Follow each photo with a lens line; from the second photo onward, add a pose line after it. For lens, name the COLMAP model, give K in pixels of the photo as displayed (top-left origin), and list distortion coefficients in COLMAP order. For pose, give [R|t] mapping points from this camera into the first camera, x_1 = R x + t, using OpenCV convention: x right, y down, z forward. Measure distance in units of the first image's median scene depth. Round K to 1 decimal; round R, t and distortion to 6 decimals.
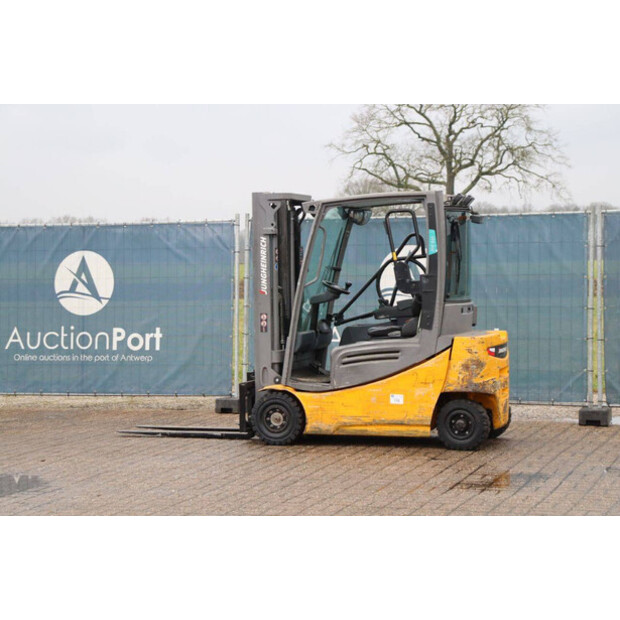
lens RADIAL K [[1431.6, 0, 317.5], [0, 1431.6, 308.7], [0, 0, 1]] dist [0.409833, -0.192698]
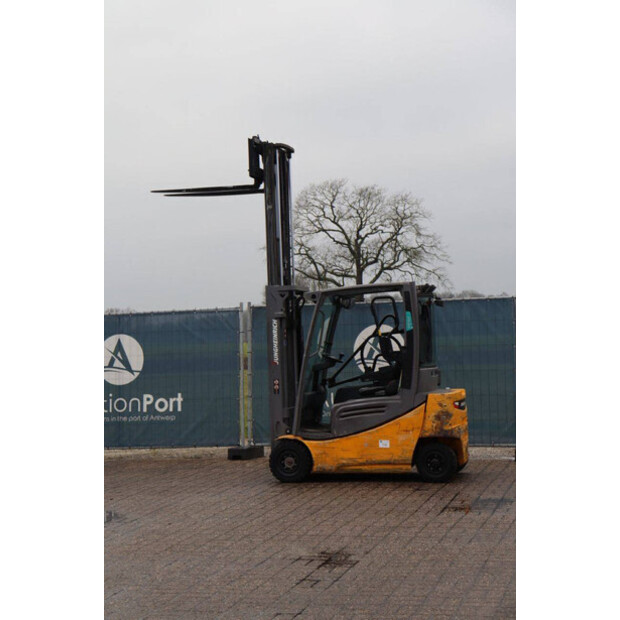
lens RADIAL K [[1145.4, 0, 309.7], [0, 1145.4, 301.9], [0, 0, 1]] dist [0.229188, 0.047105]
pose [[0.998456, -0.018639, 0.052333, -0.059947], [0.022047, 0.997621, -0.065320, 0.001927], [-0.050991, 0.066373, 0.996491, -0.029305]]
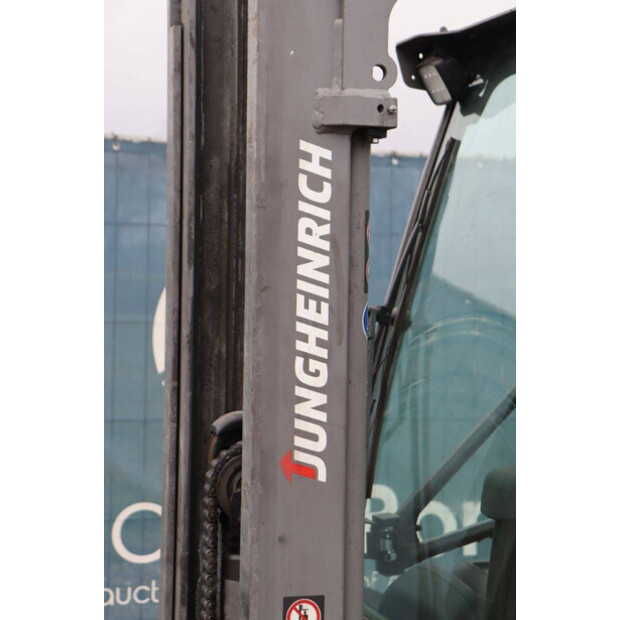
lens RADIAL K [[1431.6, 0, 317.5], [0, 1431.6, 308.7], [0, 0, 1]] dist [0.409833, -0.192698]
pose [[0.814949, 0.015412, 0.579327, -0.135339], [-0.012546, 0.999881, -0.008953, -0.028871], [-0.579397, 0.000028, 0.815046, 0.858108]]
